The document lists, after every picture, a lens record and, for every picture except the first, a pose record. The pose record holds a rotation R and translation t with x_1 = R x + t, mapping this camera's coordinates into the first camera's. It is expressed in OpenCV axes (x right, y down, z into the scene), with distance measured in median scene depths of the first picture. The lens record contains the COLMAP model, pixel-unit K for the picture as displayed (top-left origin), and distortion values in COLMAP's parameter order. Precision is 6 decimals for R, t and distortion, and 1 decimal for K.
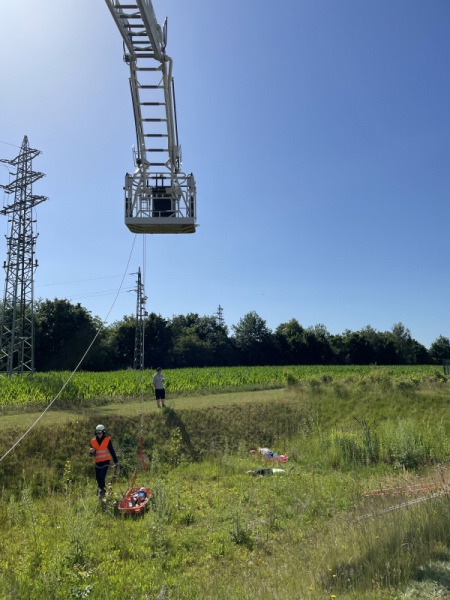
lens RADIAL K [[449.5, 0, 225.1], [0, 449.5, 302.1], [0, 0, 1]] dist [0.073845, -0.083925]
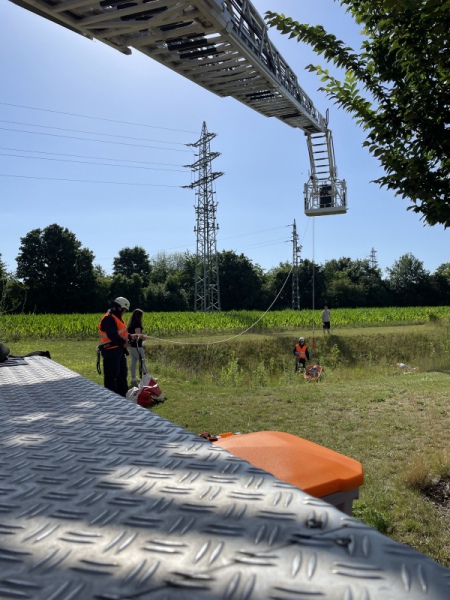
lens RADIAL K [[449.5, 0, 220.6], [0, 449.5, 303.9], [0, 0, 1]] dist [0.073845, -0.083925]
pose [[0.942483, -0.003565, -0.334236, 0.014391], [0.046907, 0.991458, 0.121696, -0.023197], [0.330948, -0.130374, 0.934599, -0.205559]]
